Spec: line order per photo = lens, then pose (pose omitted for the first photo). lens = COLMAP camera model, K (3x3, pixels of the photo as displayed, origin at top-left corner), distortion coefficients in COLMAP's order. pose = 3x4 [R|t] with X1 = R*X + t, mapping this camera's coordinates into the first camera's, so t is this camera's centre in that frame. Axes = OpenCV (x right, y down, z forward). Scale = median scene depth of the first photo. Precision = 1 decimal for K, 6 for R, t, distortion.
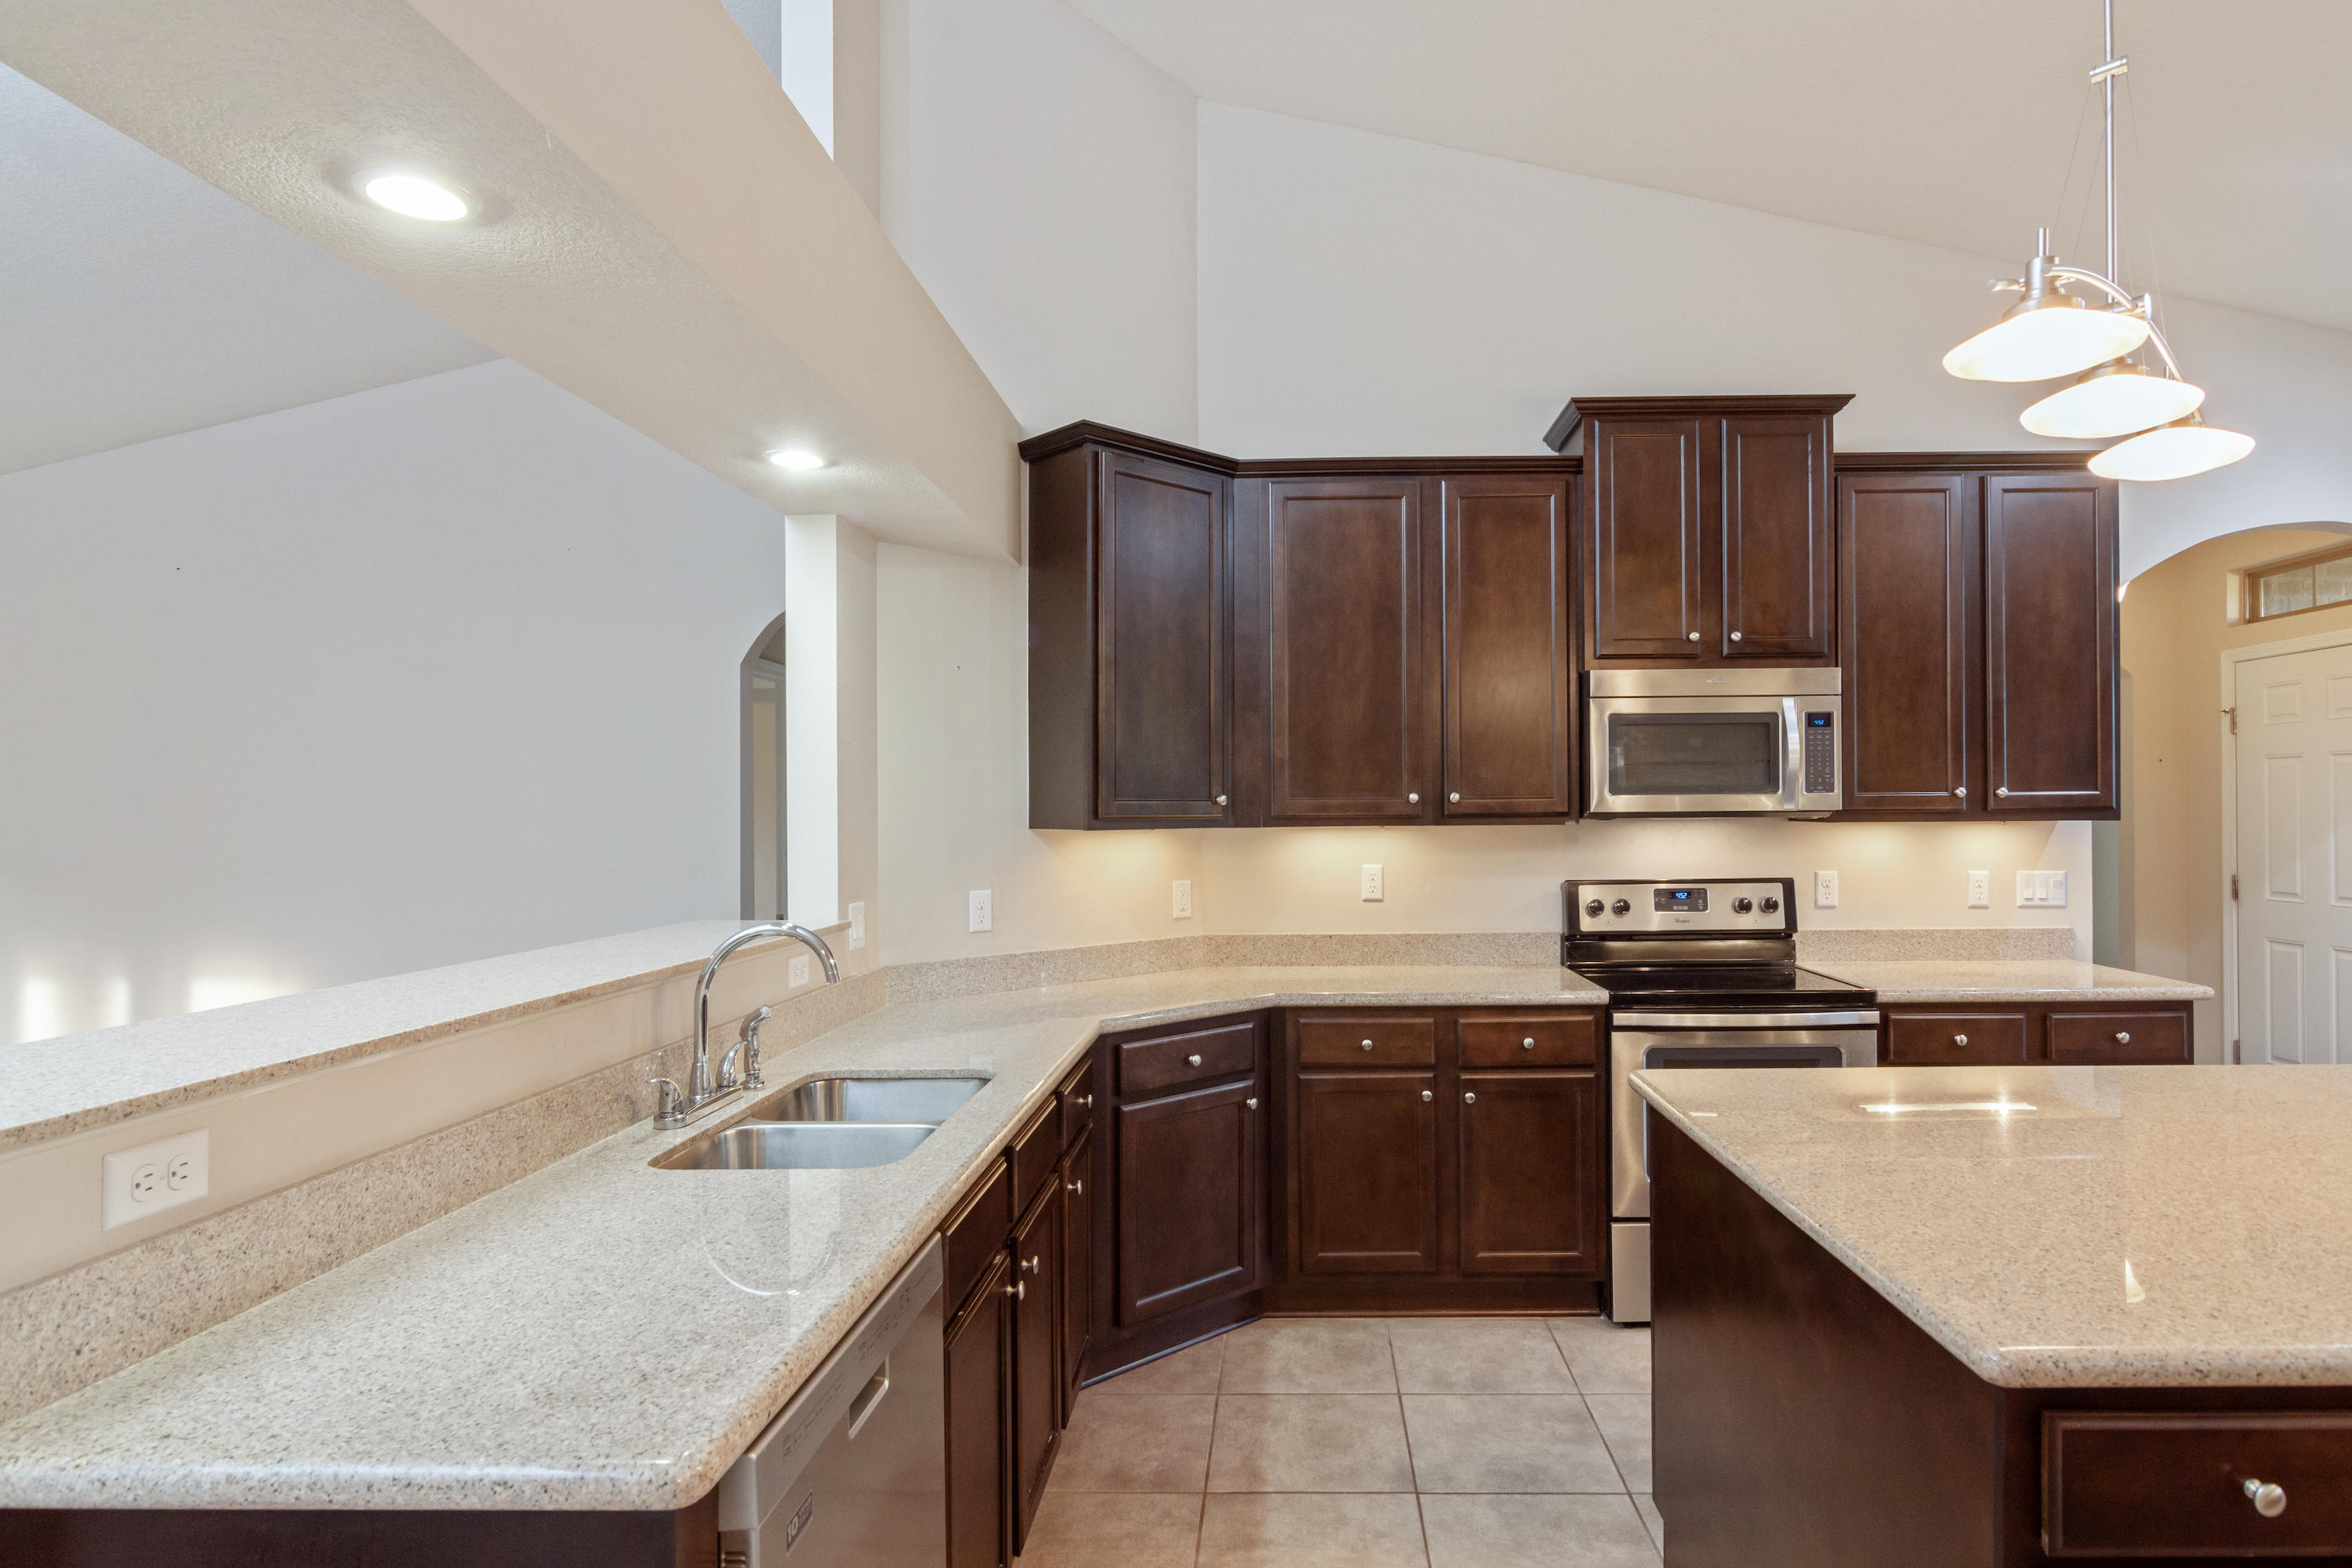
lens RADIAL K [[1294.8, 0, 1280.2], [0, 1294.8, 811.1], [0, 0, 1]] dist [-0.000012, 0.000236]
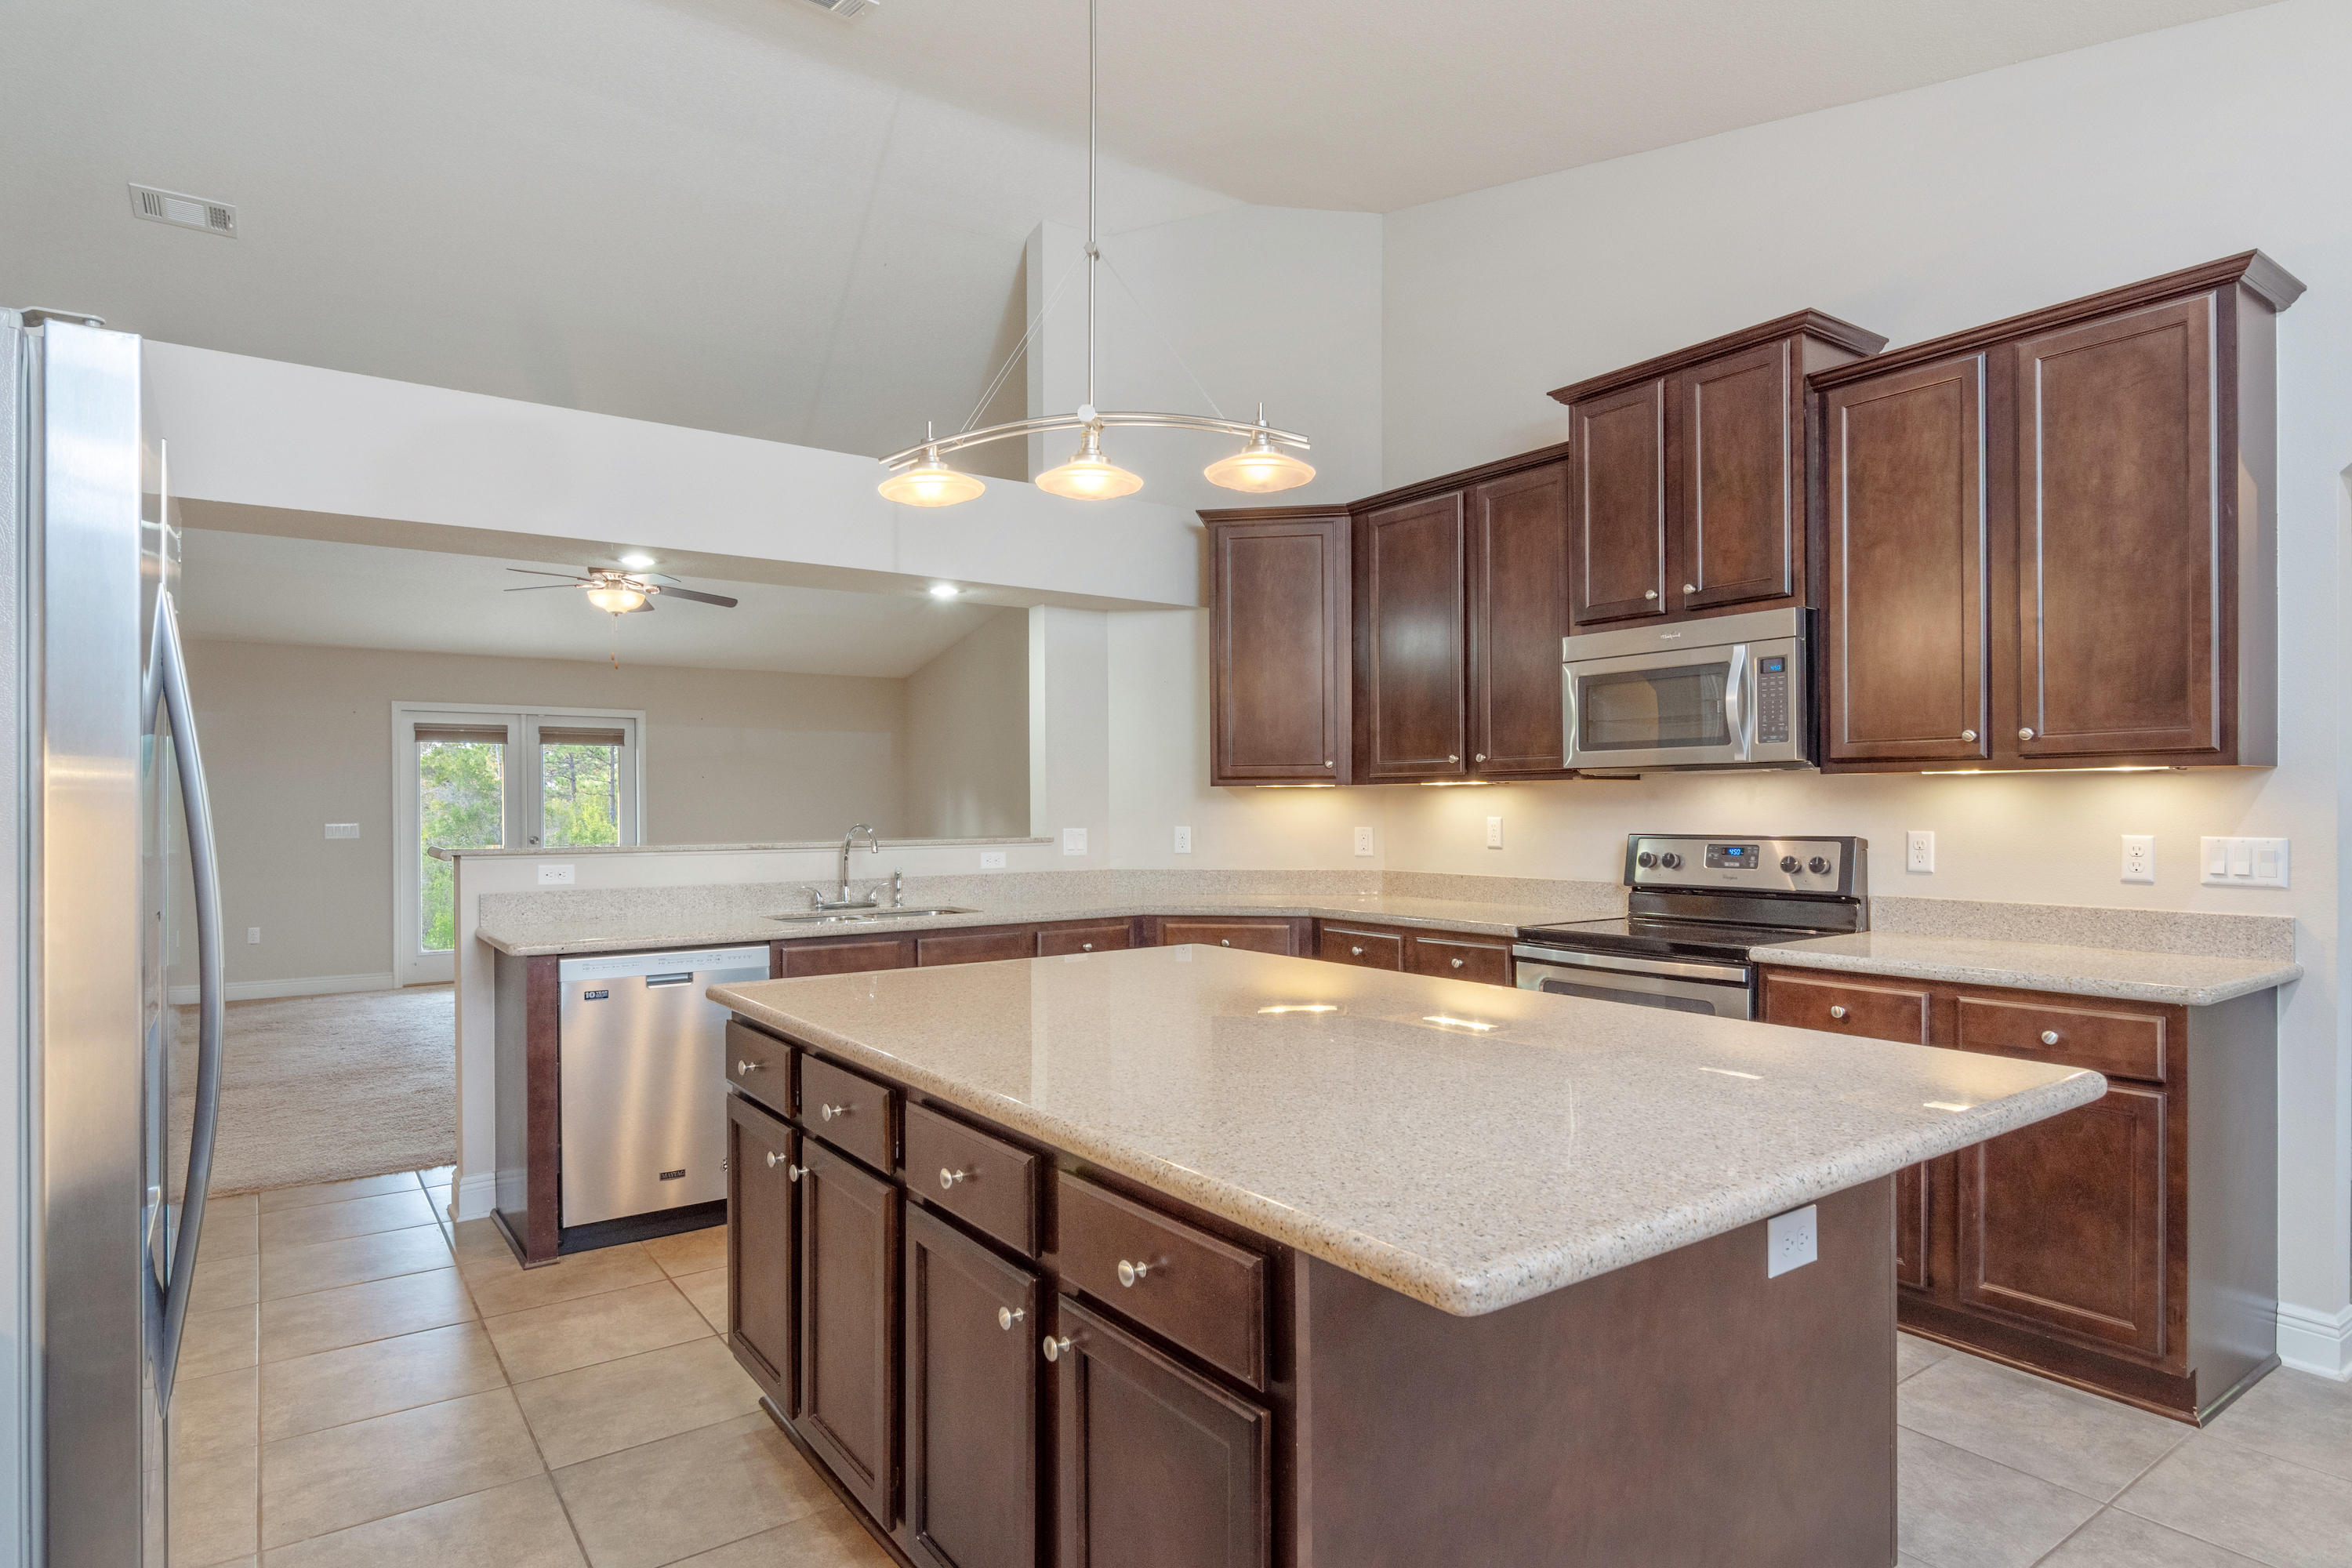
lens RADIAL K [[1279.2, 0, 1171.5], [0, 1279.2, 804.9], [0, 0, 1]] dist [-0.001757, -0.000624]
pose [[0.590234, 0.003869, -0.807223, 0.869257], [0.002857, 0.999972, 0.006882, 0.022726], [0.807227, -0.006368, 0.590206, 0.091033]]
